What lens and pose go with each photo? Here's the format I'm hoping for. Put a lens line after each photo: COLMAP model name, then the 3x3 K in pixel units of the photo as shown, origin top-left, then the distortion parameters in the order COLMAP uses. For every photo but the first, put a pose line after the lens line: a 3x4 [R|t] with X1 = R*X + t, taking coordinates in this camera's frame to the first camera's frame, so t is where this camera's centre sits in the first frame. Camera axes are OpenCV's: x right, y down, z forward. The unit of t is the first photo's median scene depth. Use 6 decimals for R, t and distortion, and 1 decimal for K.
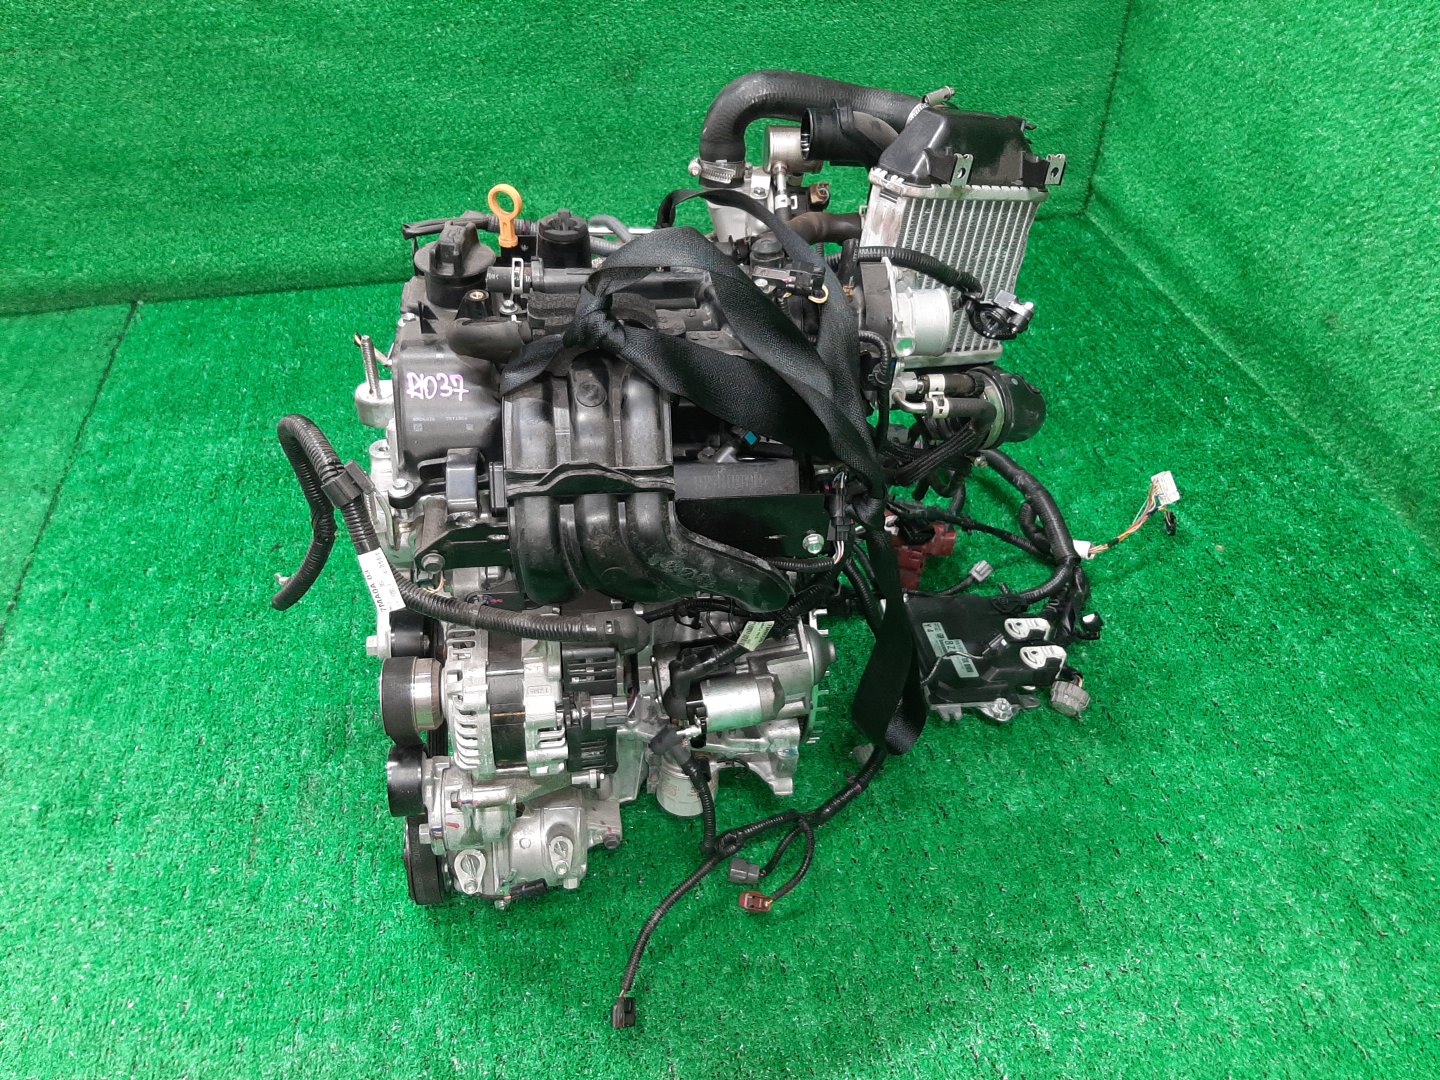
lens RADIAL K [[1085.3, 0, 737.4], [0, 1085.3, 482.9], [0, 0, 1]] dist [0.026706, -0.071657]
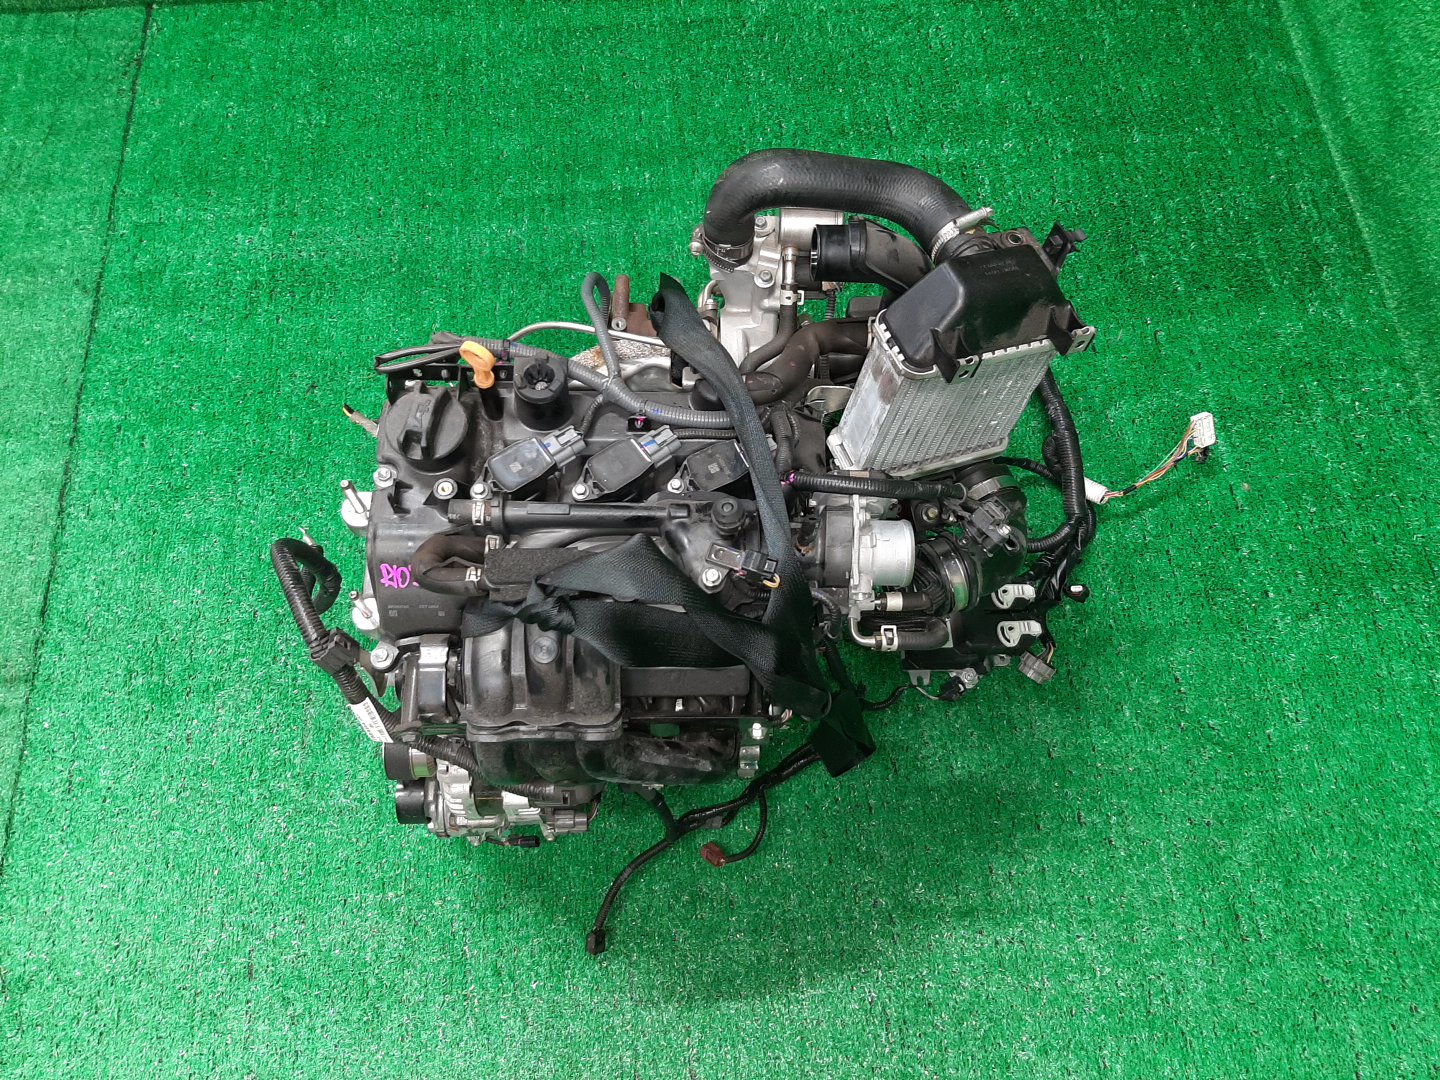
lens RADIAL K [[1085.3, 0, 725.7], [0, 1085.3, 557.4], [0, 0, 1]] dist [0.026706, -0.071657]
pose [[0.992471, 0.109074, -0.055713, 0.052496], [-0.072523, 0.889912, 0.450329, -0.382831], [0.098698, -0.442898, 0.891123, 0.067599]]
